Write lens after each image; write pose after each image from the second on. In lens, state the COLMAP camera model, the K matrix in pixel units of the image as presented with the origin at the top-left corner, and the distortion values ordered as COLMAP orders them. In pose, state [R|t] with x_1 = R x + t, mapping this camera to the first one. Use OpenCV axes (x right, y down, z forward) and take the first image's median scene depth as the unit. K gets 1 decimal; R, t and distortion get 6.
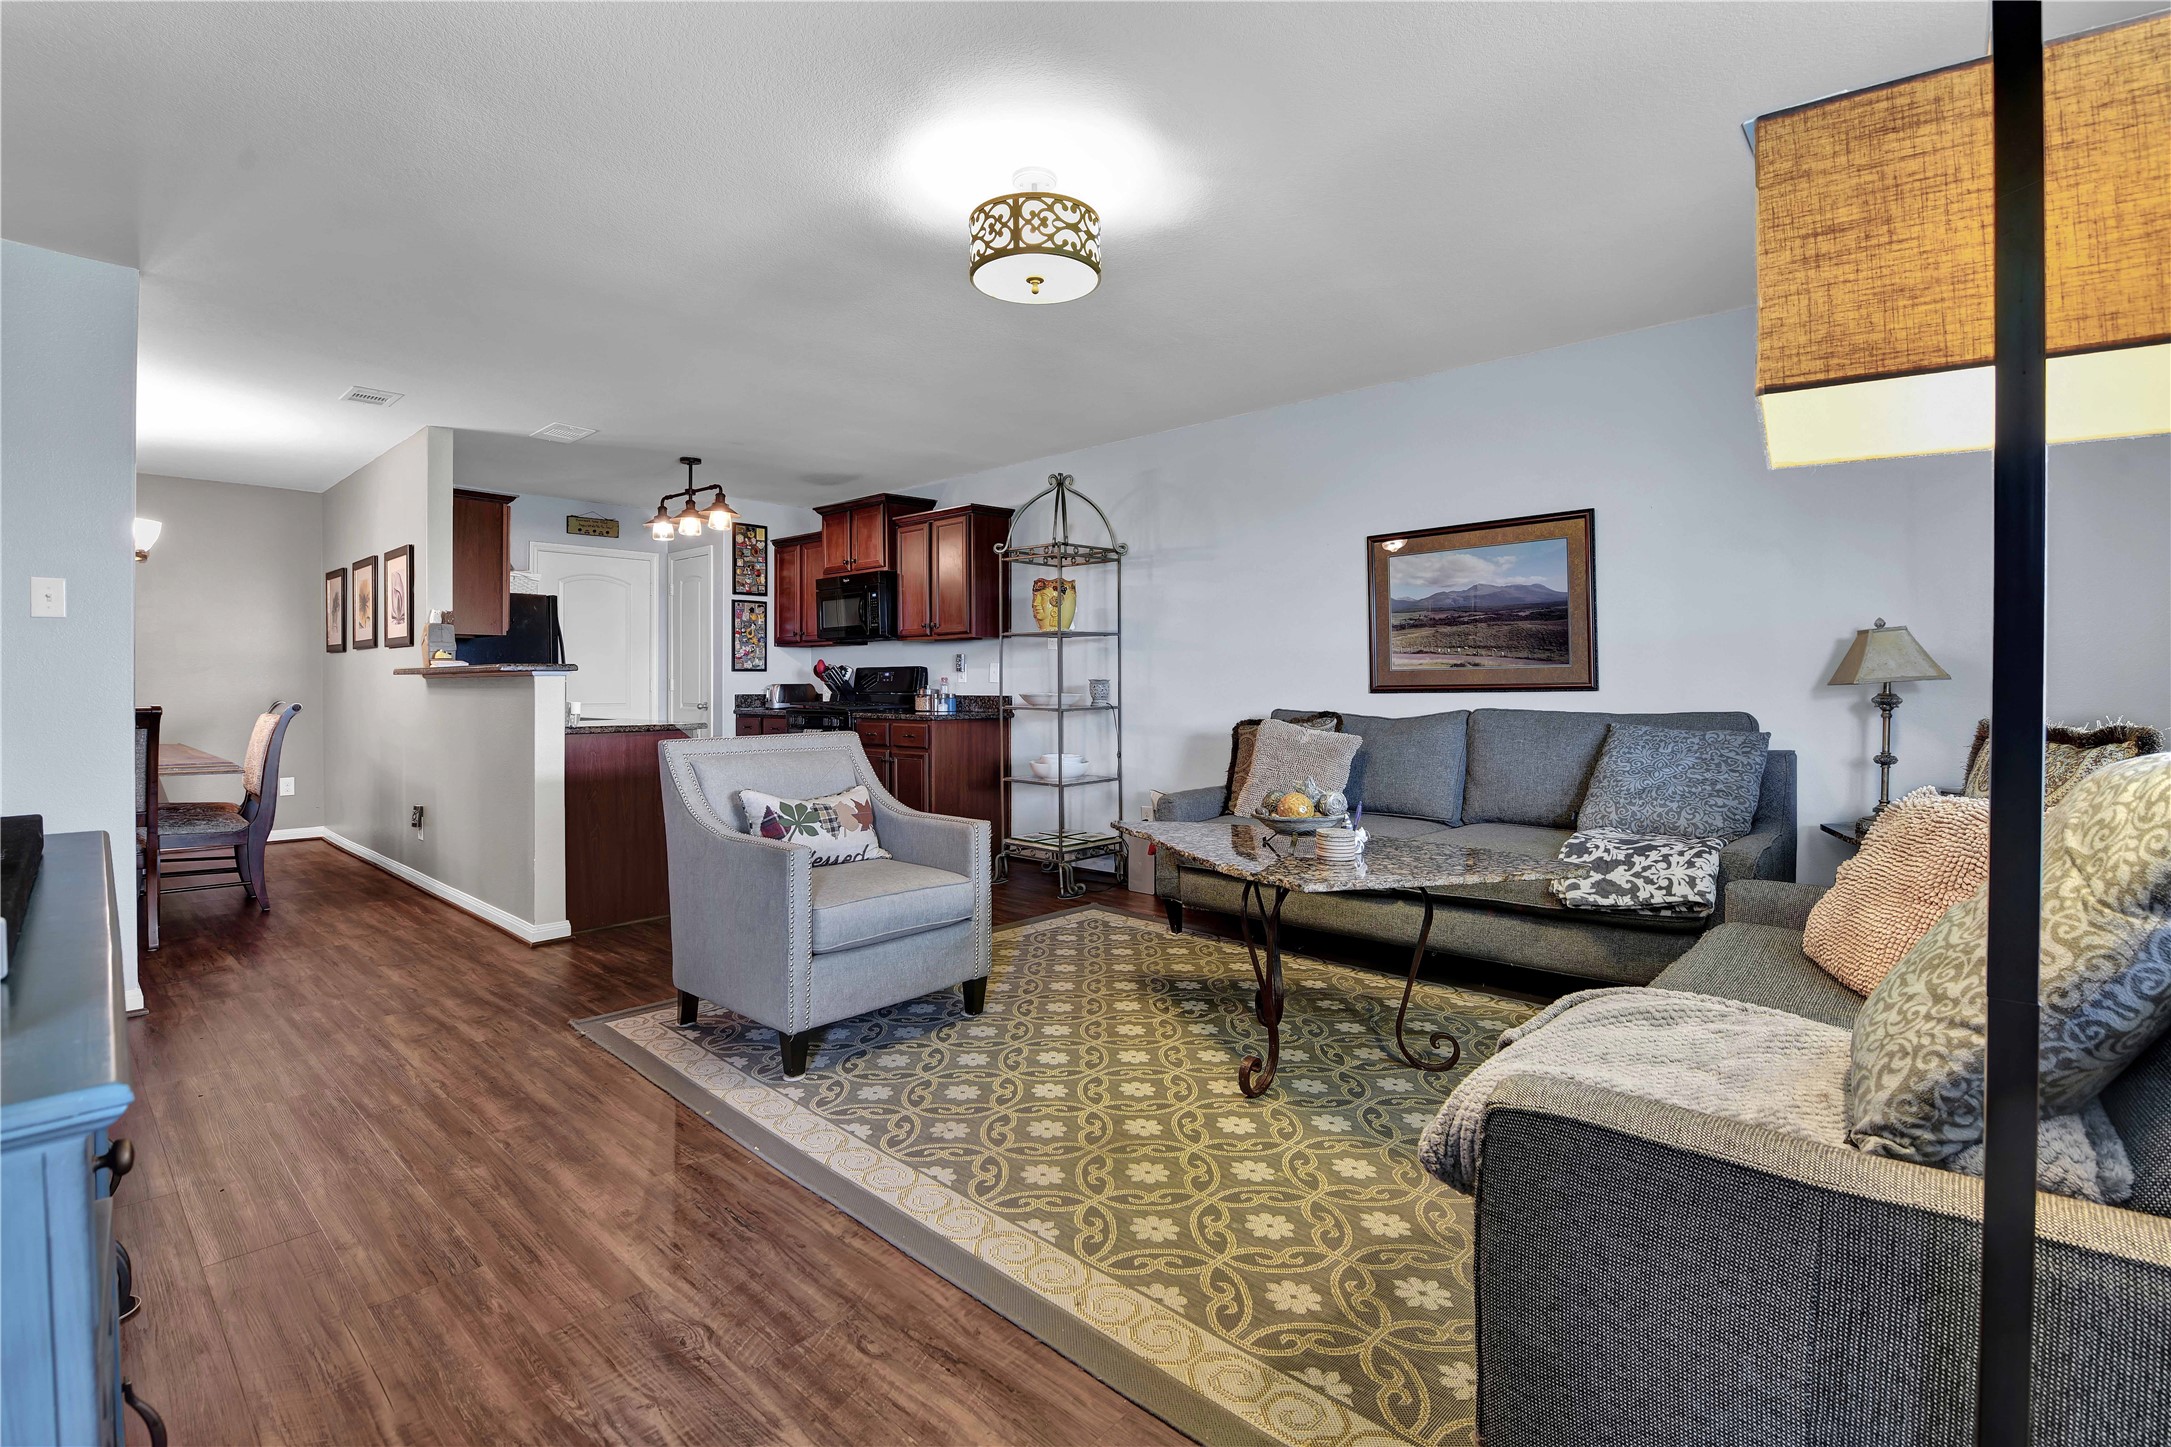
lens RADIAL K [[989.6, 0, 1078.7], [0, 989.6, 680.9], [0, 0, 1]] dist [-0.013280, -0.000031]
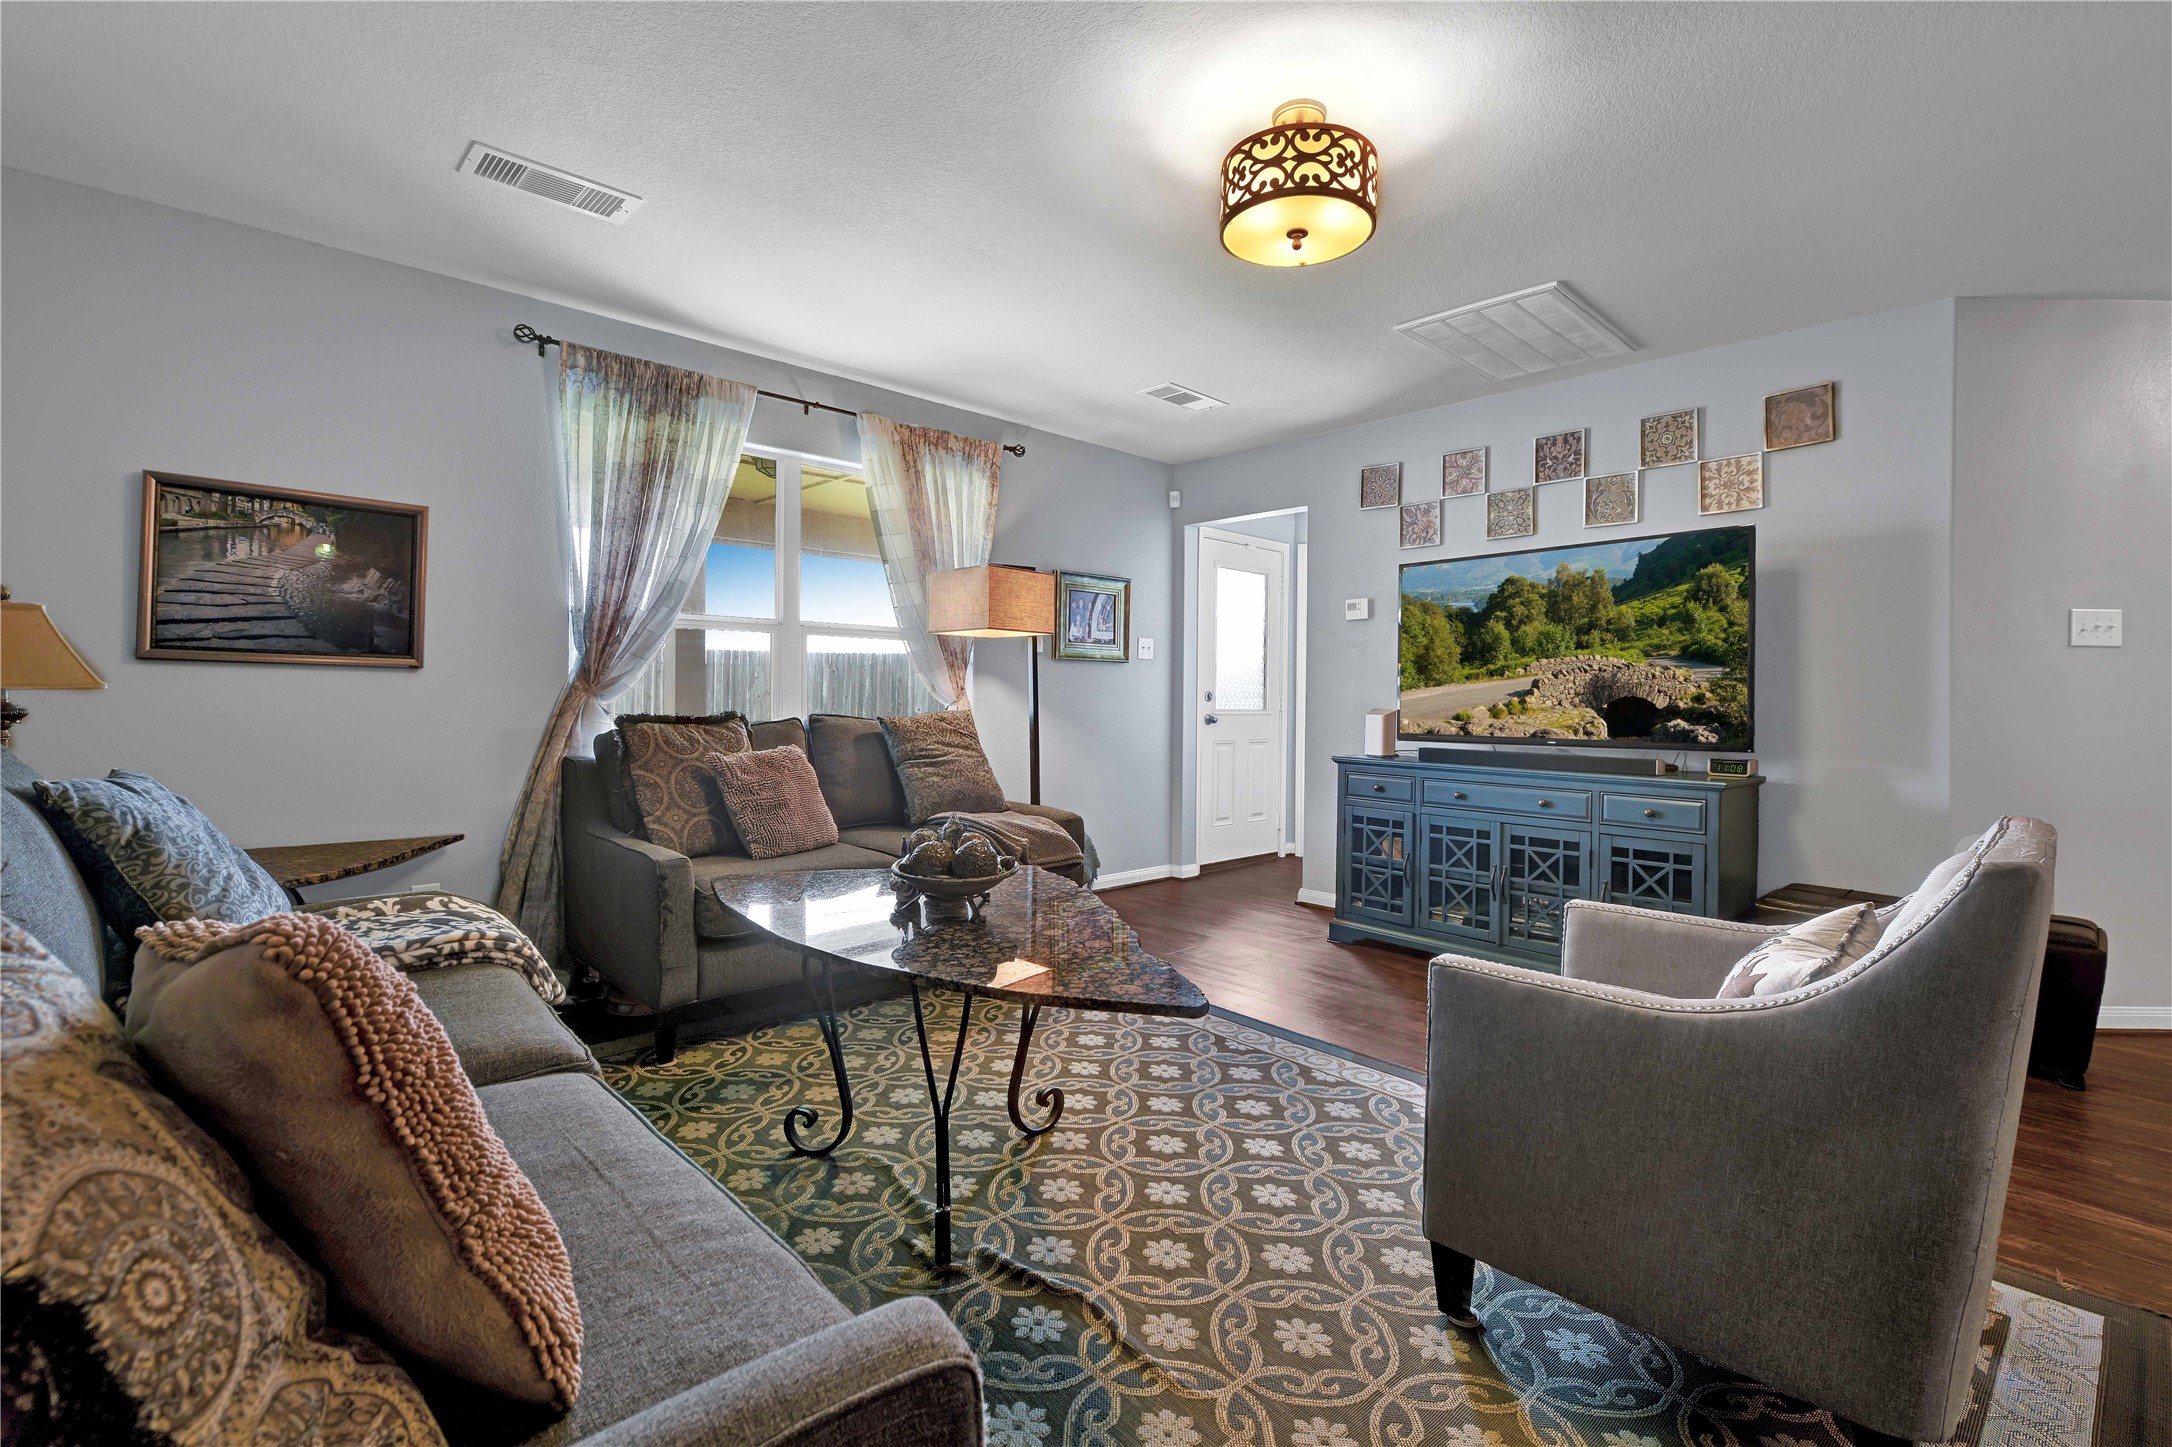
lens RADIAL K [[954.2, 0, 1088.9], [0, 954.2, 695.3], [0, 0, 1]] dist [-0.012201, -0.000300]
pose [[-0.998229, -0.012698, 0.058116, 0.032131], [-0.012603, 0.999919, 0.001992, -0.000999], [-0.058137, 0.001256, -0.998308, 0.682410]]
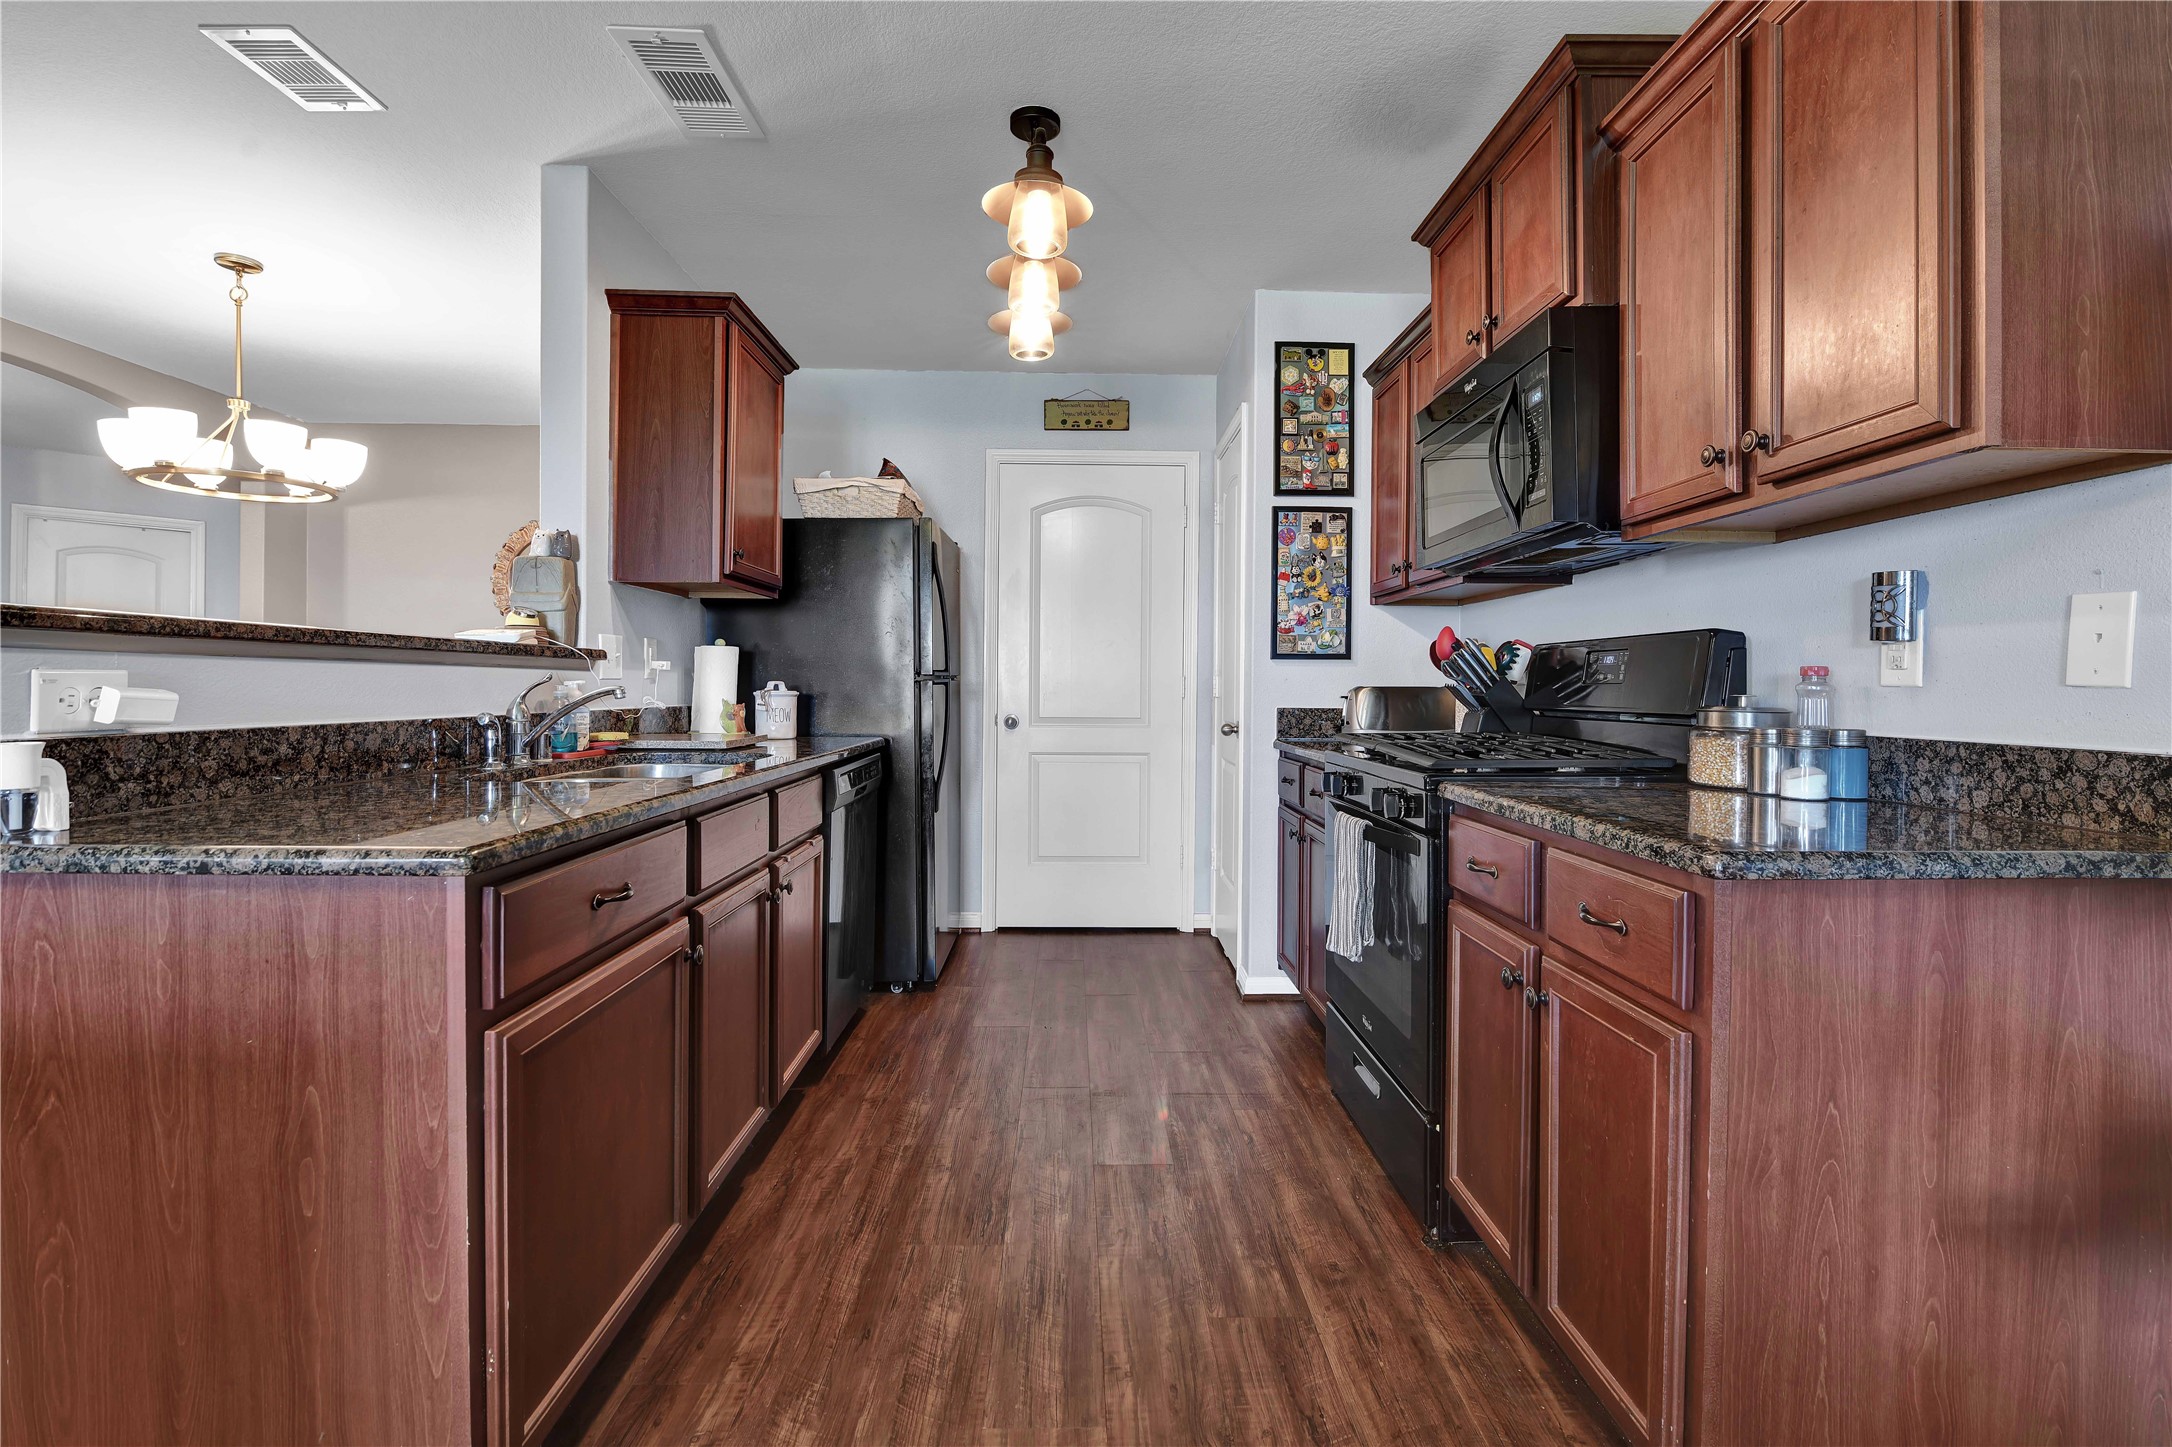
lens RADIAL K [[977.3, 0, 1097.7], [0, 977.3, 697.0], [0, 0, 1]] dist [-0.013517, -0.000405]
pose [[0.704103, 0.014525, -0.709950, -0.078696], [-0.005960, 0.999876, 0.014545, 0.002268], [0.710073, -0.006010, 0.704102, 0.622733]]
